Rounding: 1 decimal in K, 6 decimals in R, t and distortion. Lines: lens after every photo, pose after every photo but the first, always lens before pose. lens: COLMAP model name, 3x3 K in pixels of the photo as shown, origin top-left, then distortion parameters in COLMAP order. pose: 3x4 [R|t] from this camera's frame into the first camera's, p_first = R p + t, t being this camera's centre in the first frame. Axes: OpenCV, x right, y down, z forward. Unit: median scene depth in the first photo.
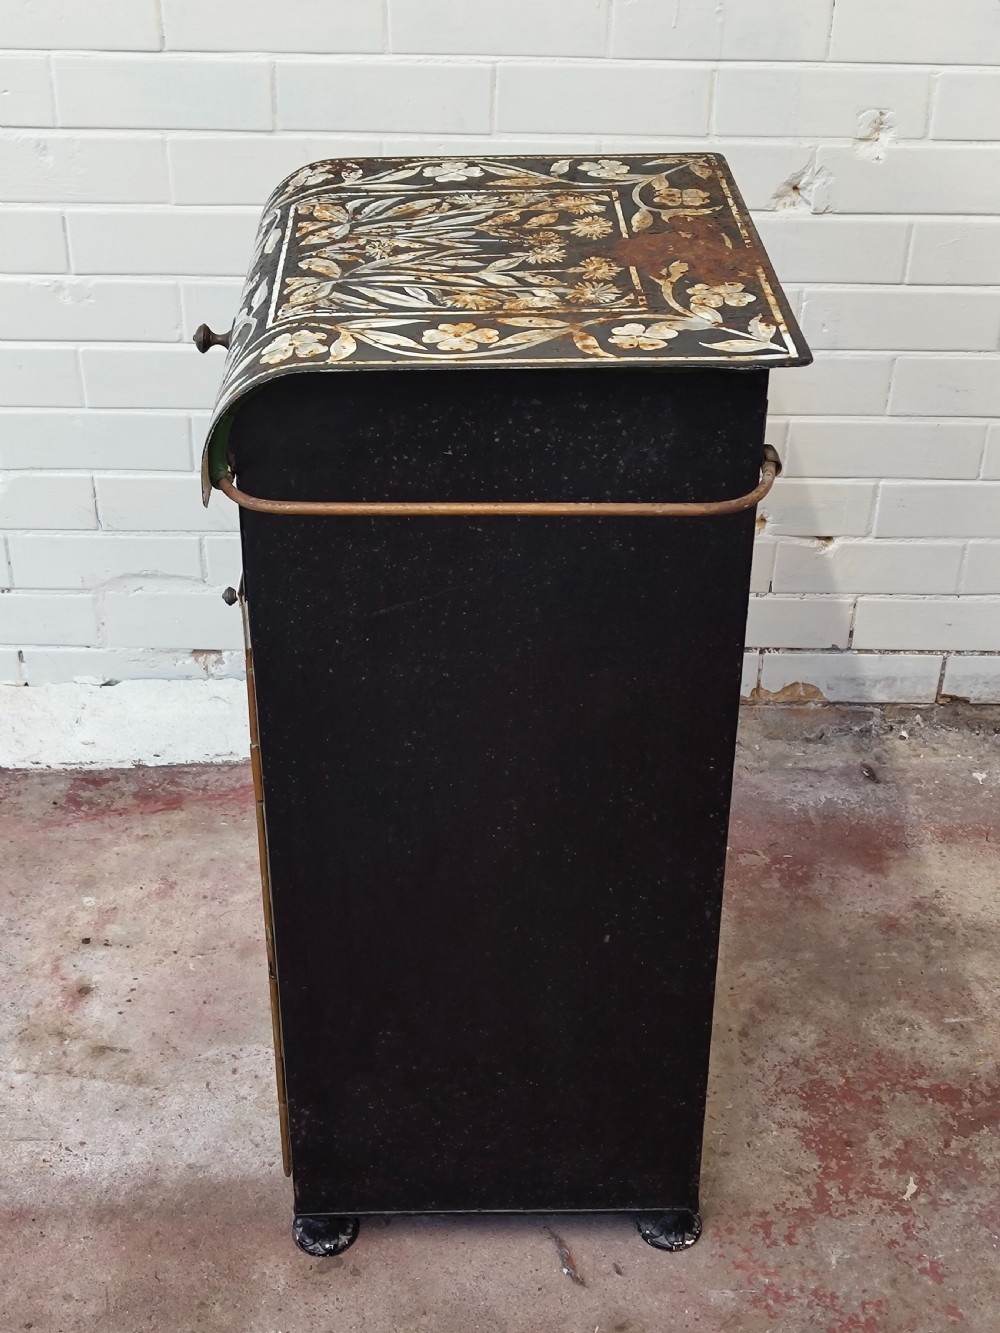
lens RADIAL K [[1839.3, 0, 512.2], [0, 1839.3, 677.0], [0, 0, 1]] dist [0.161279, -0.622531]
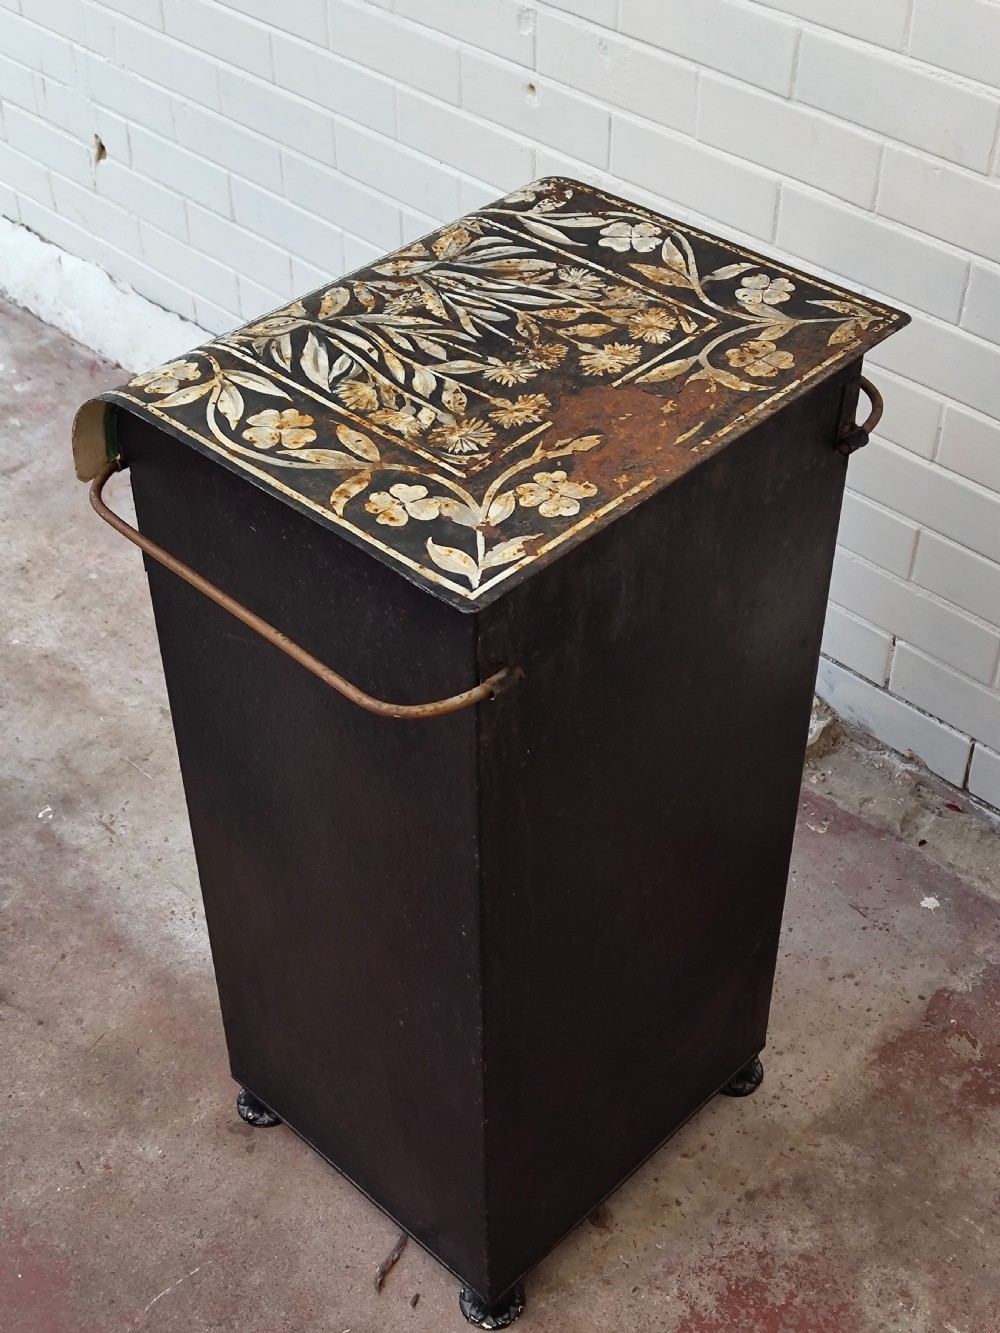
lens RADIAL K [[1839.3, 0, 512.2], [0, 1839.3, 677.0], [0, 0, 1]] dist [0.161279, -0.622531]
pose [[0.705339, 0.461756, -0.537846, 0.434556], [-0.373785, 0.886954, 0.271288, -0.253398], [0.602314, 0.009689, 0.798201, 0.188647]]
